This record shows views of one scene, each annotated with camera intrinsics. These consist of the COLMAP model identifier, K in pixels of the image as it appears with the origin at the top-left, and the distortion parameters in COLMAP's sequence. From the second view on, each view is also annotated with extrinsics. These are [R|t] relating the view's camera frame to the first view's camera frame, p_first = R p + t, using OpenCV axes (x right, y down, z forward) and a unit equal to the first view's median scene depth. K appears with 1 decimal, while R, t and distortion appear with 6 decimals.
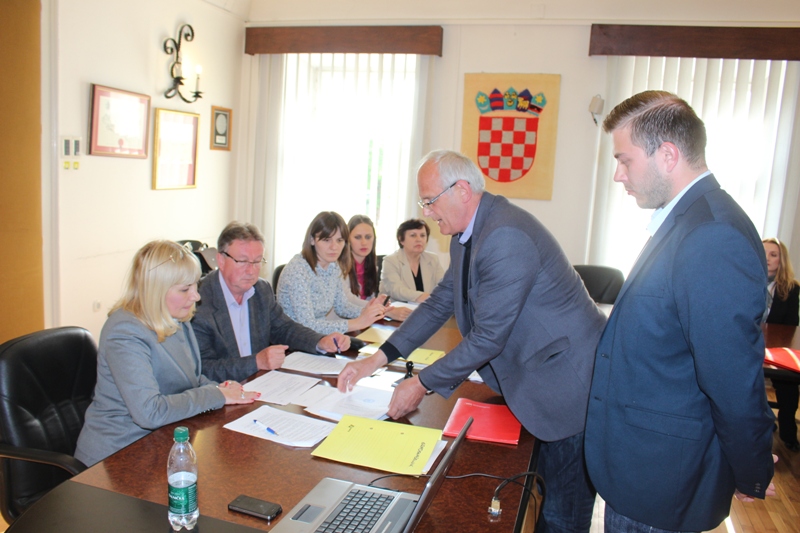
lens RADIAL K [[663.2, 0, 399.6], [0, 663.2, 263.1], [0, 0, 1]] dist [-0.092055, 0.014952]
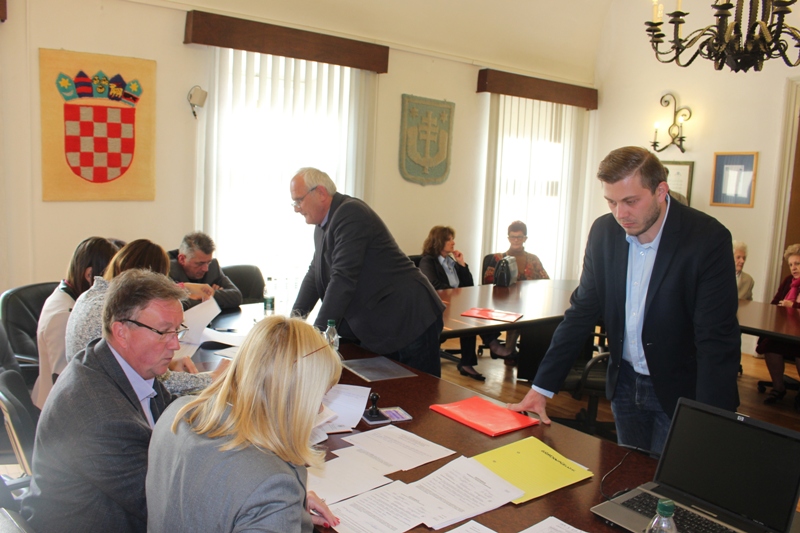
lens RADIAL K [[663.2, 0, 399.5], [0, 663.2, 268.0], [0, 0, 1]] dist [-0.092055, 0.014952]
pose [[0.600075, -0.140893, 0.787438, -0.289199], [0.099373, 0.989872, 0.101385, -0.061255], [-0.793747, 0.017412, 0.607998, 0.190123]]
